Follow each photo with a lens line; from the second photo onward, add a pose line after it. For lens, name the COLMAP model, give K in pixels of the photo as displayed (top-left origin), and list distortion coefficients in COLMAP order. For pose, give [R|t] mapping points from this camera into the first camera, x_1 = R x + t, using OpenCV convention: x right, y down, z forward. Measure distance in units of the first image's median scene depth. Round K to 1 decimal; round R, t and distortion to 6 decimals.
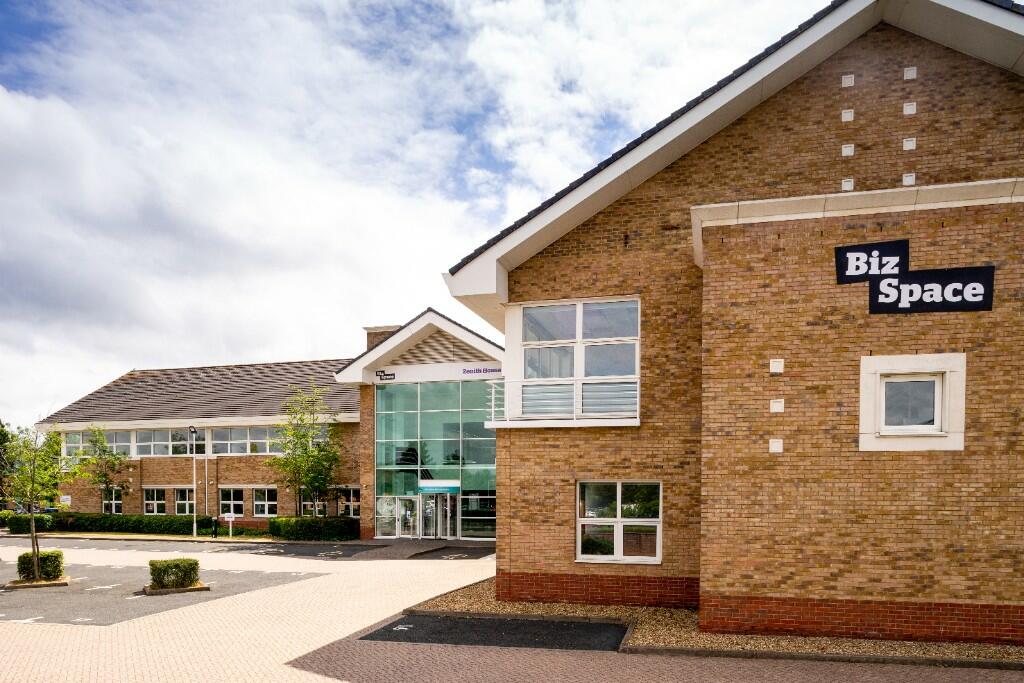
lens RADIAL K [[716.4, 0, 511.2], [0, 716.4, 483.0], [0, 0, 1]] dist [-0.000596, 0.000282]
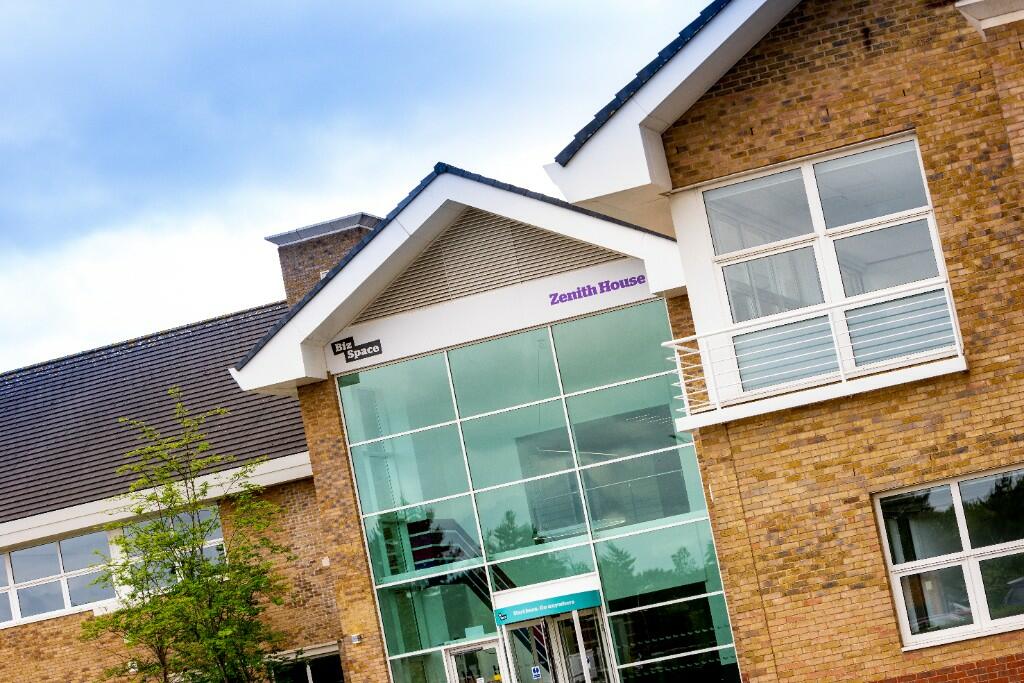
lens RADIAL K [[2043.8, 0, 512.0], [0, 2043.8, 341.5], [0, 0, 1]] dist [-0.111986, 0.096351]
pose [[0.976405, -0.202317, -0.075508, -0.030302], [0.191850, 0.973203, -0.126764, 0.025282], [0.099131, 0.109286, 0.989055, -0.504233]]
